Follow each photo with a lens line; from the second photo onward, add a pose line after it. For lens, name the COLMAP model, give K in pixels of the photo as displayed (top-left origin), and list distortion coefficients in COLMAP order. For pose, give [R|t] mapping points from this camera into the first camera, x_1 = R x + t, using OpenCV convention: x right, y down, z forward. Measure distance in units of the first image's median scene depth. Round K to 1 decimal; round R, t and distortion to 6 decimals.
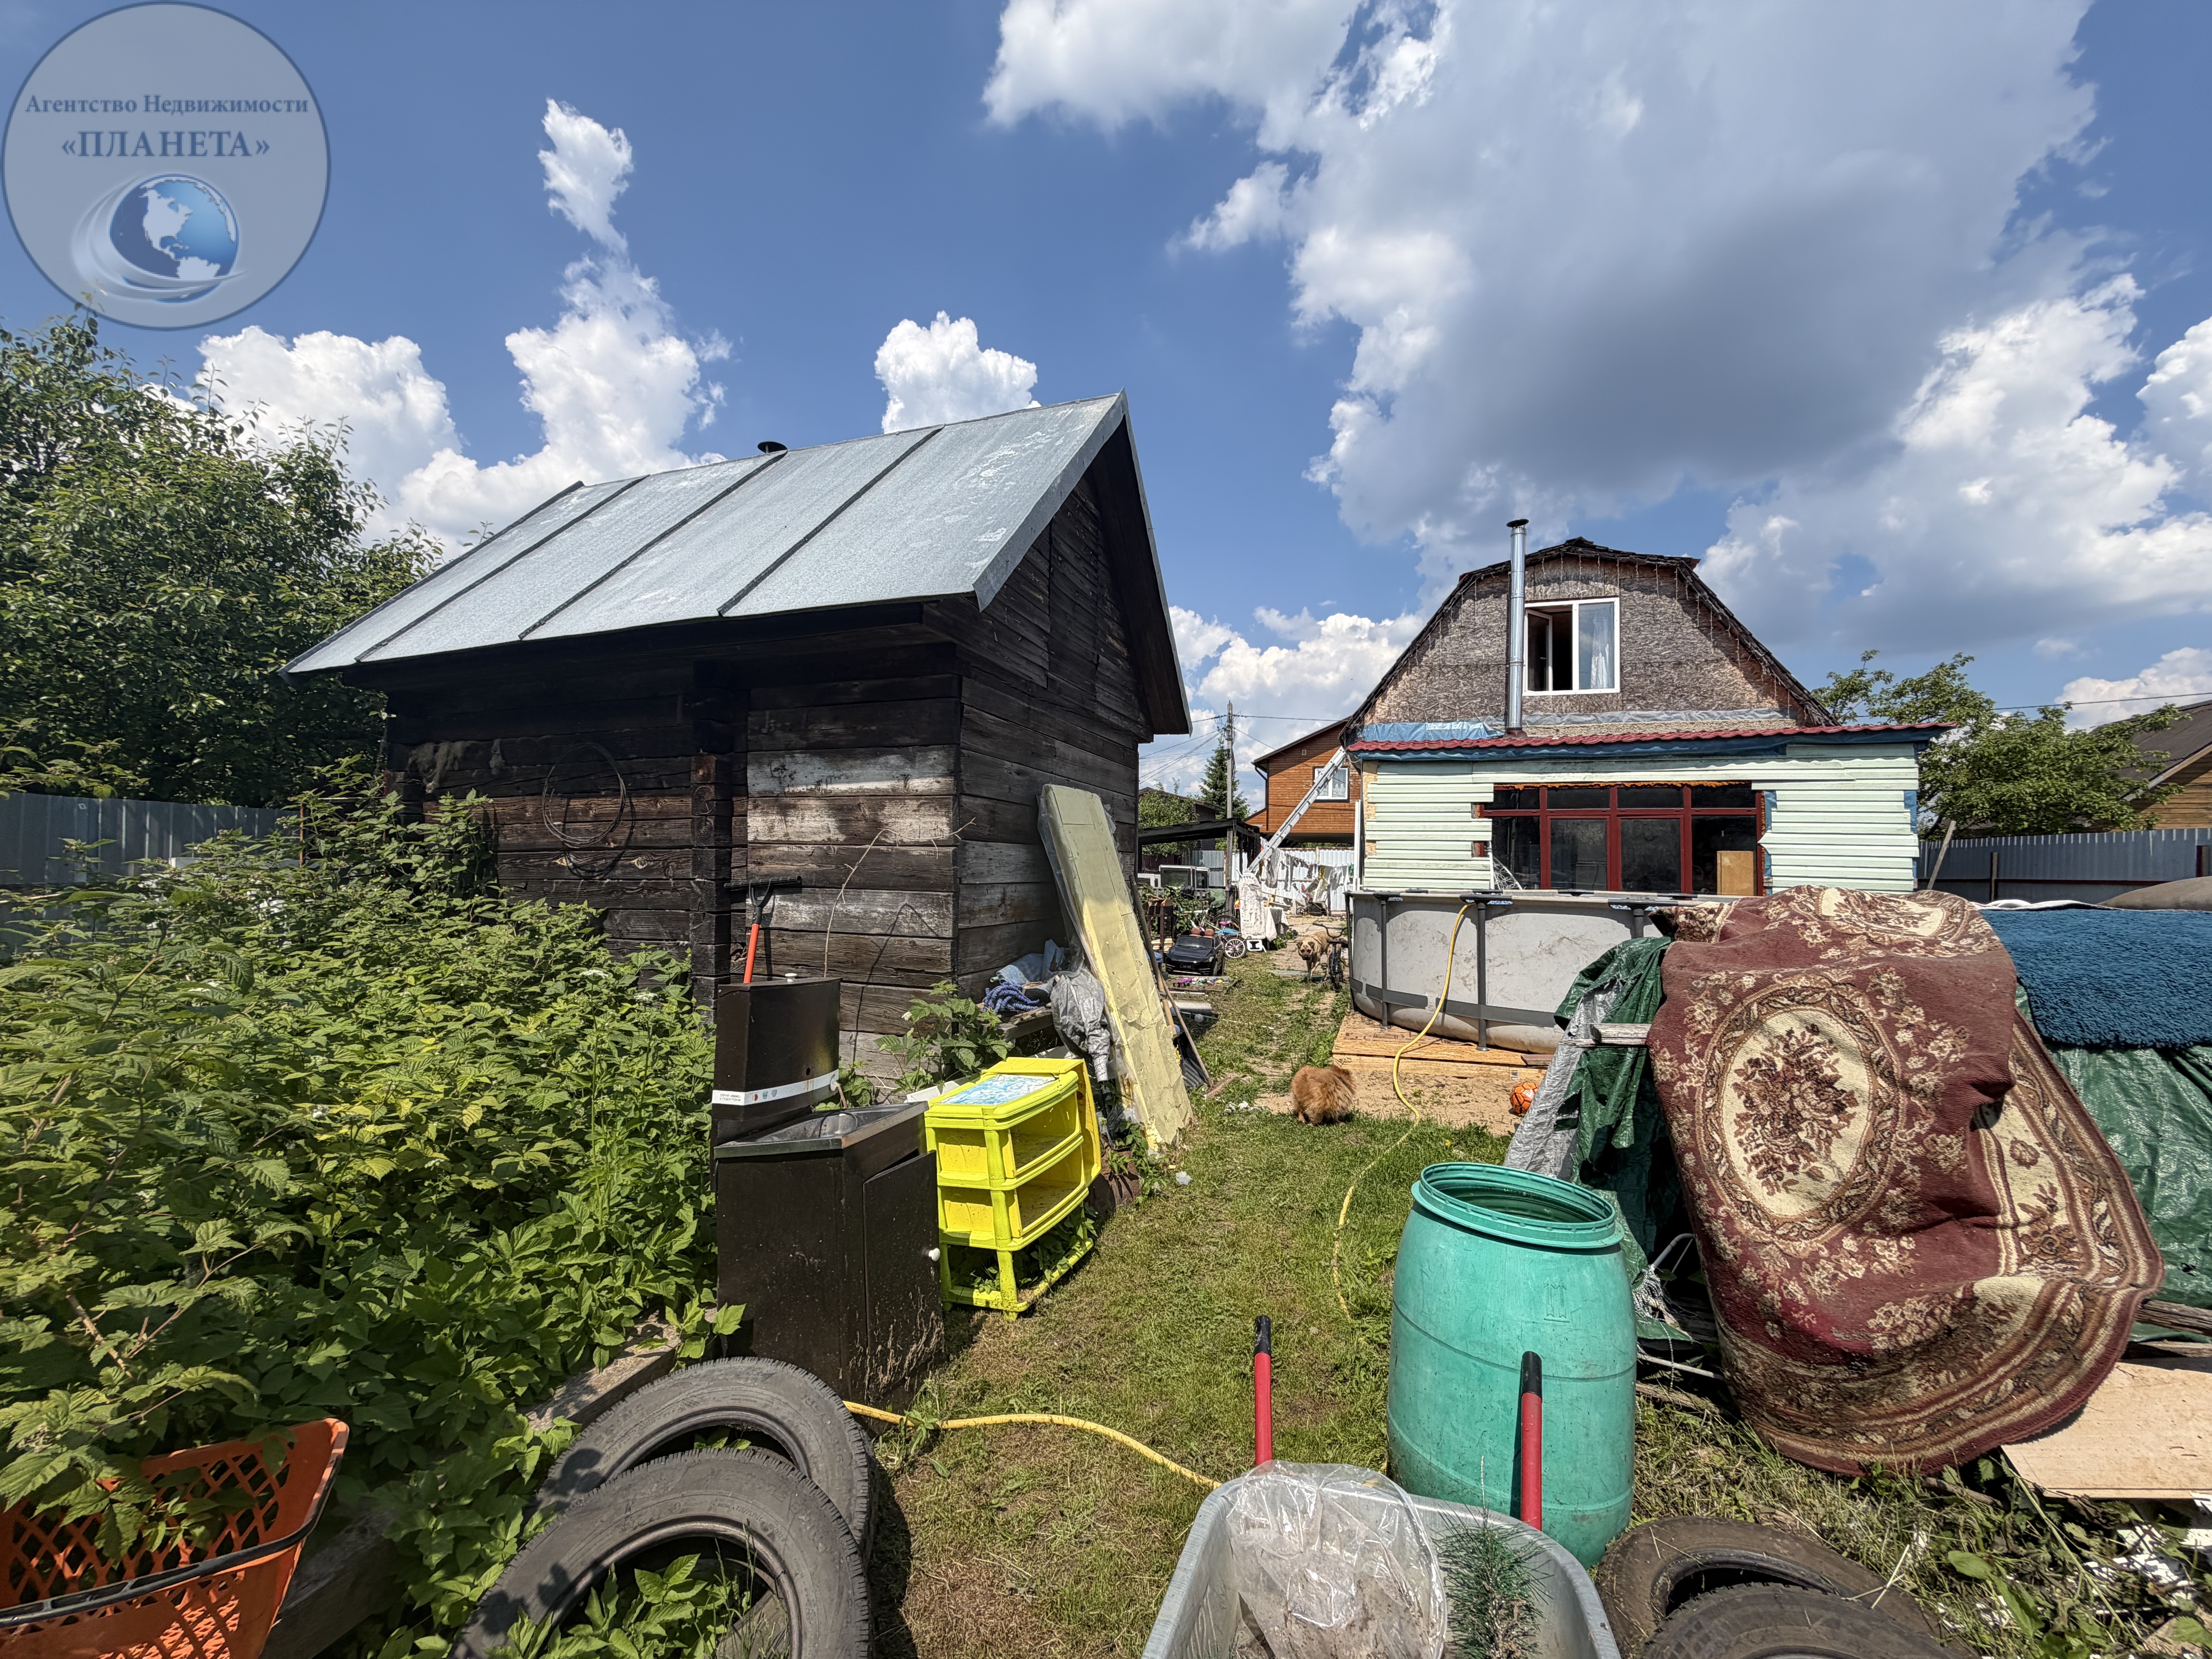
lens RADIAL K [[891.0, 0, 1105.9], [0, 891.0, 833.3], [0, 0, 1]] dist [0.003120, 0.000106]
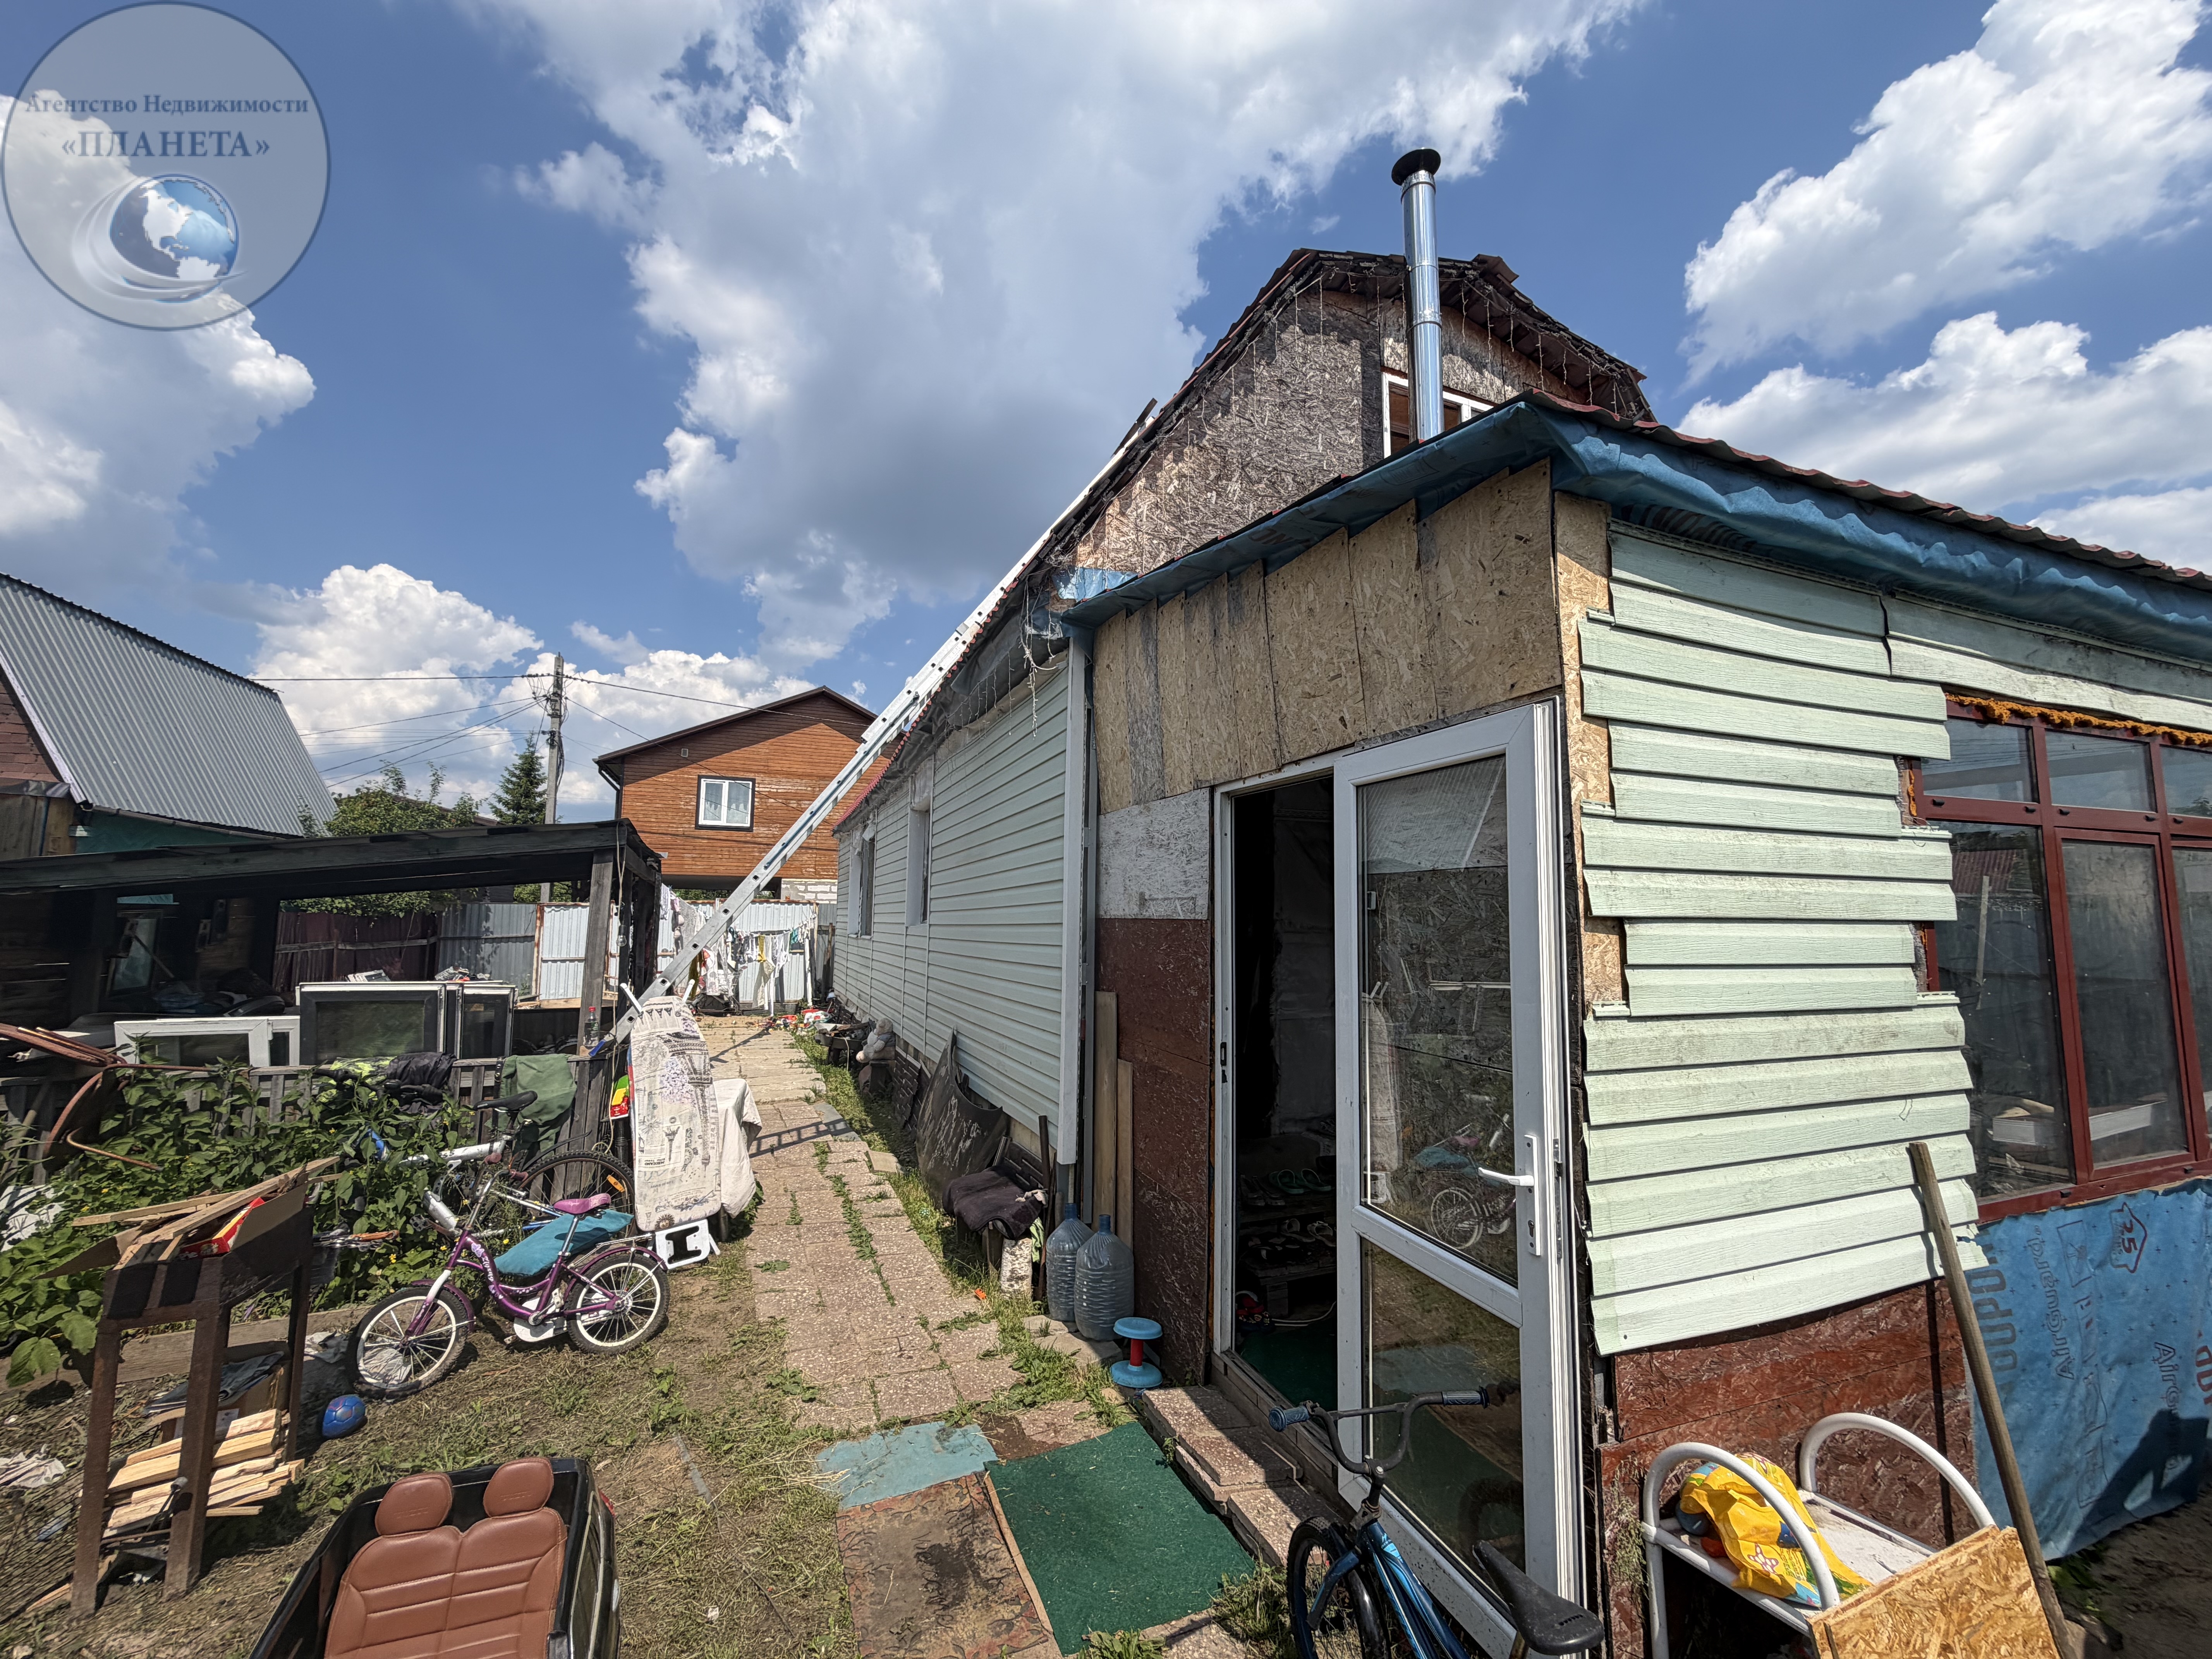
lens RADIAL K [[883.2, 0, 1098.3], [0, 883.2, 833.6], [0, 0, 1]] dist [0.001345, -0.000225]
pose [[0.755691, 0.051164, 0.652926, 0.082449], [-0.017006, 0.998141, -0.058532, 0.002403], [-0.654707, 0.033128, 0.755156, 0.792663]]
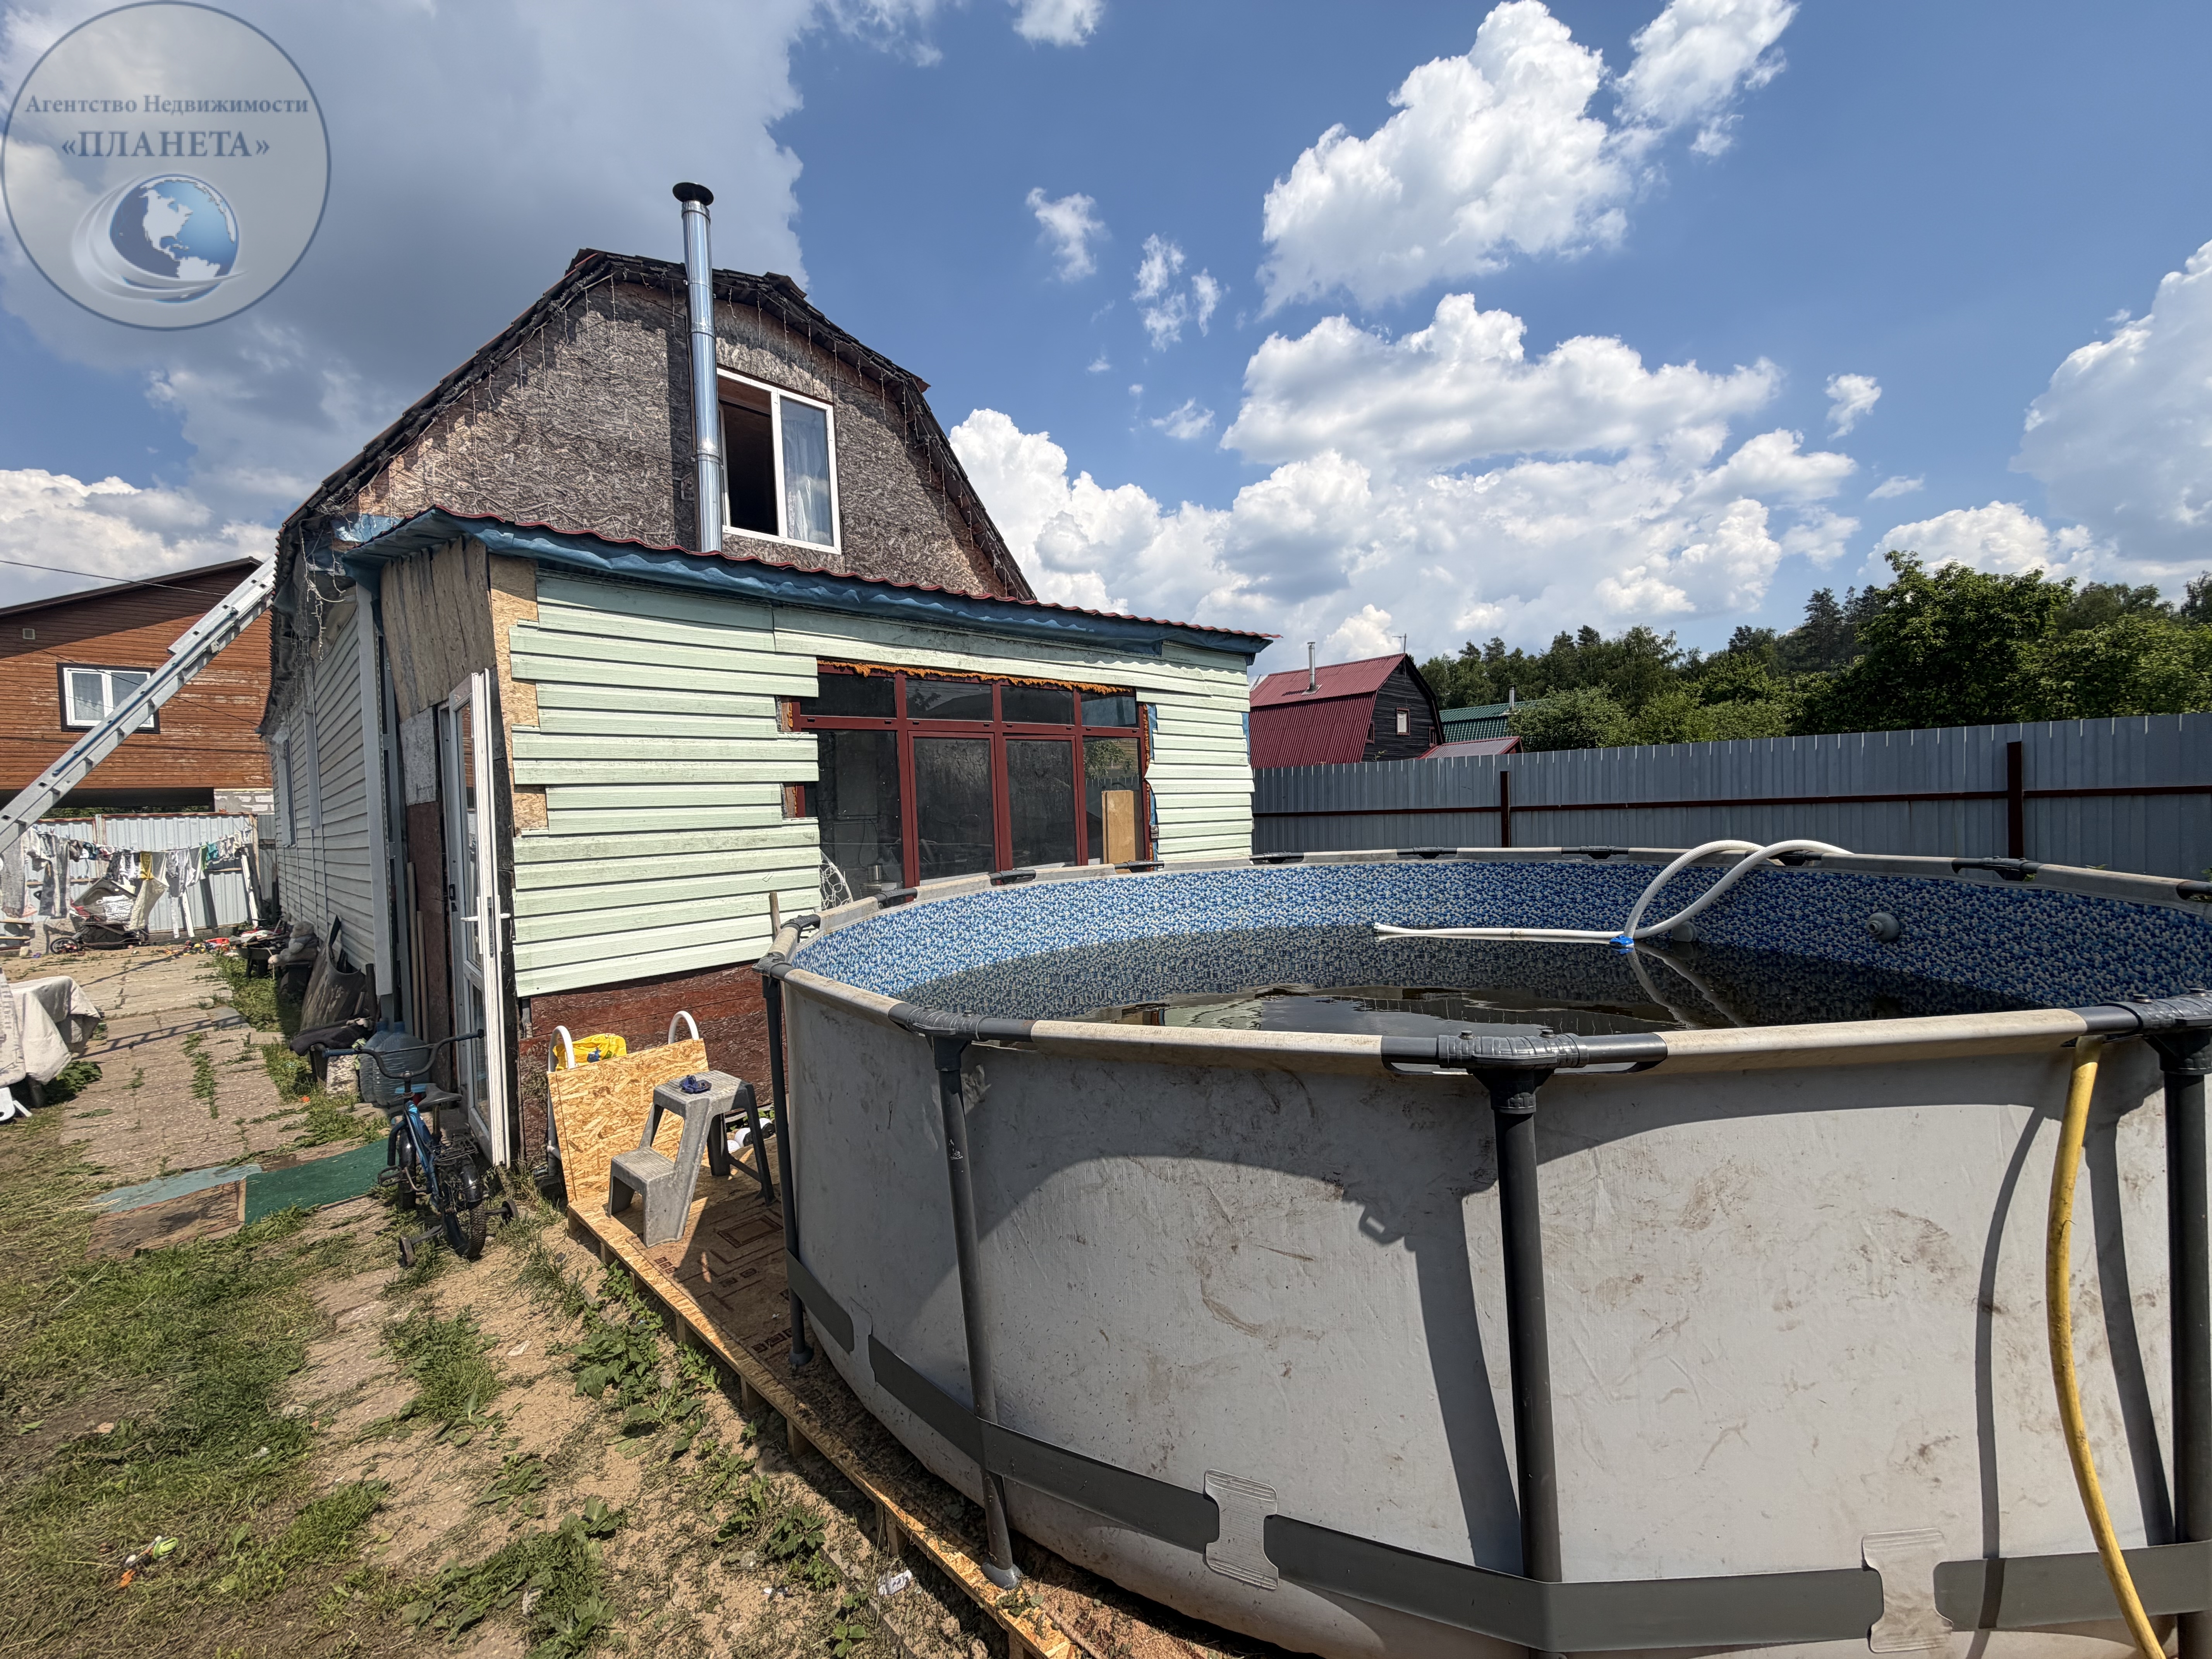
lens RADIAL K [[891.0, 0, 1105.9], [0, 891.0, 833.3], [0, 0, 1]] dist [0.003120, 0.000106]
pose [[0.437274, -0.063638, 0.897074, 0.063545], [0.017883, 0.997911, 0.062075, 0.007748], [-0.899150, -0.011102, 0.437499, 0.539257]]
